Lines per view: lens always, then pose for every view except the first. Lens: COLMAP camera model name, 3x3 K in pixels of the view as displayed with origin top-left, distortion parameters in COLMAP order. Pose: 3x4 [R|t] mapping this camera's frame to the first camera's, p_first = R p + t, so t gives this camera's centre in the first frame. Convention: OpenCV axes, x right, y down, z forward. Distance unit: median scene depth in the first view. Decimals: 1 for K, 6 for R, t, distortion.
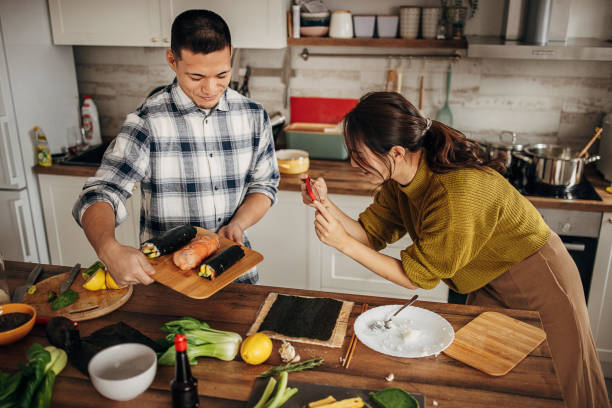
lens RADIAL K [[612.9, 0, 306.0], [0, 612.9, 204.0], [0, 0, 1]] dist [-0.011719, -0.014899]
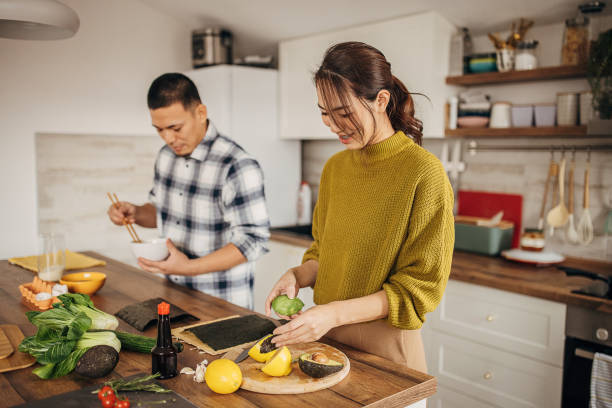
lens RADIAL K [[595.8, 0, 308.7], [0, 595.8, 202.5], [0, 0, 1]] dist [-0.007838, -0.010922]
pose [[0.796130, 0.064815, -0.601644, 0.393752], [-0.212950, 0.960658, -0.178295, 0.074361], [0.566418, 0.270066, 0.778611, 0.123284]]
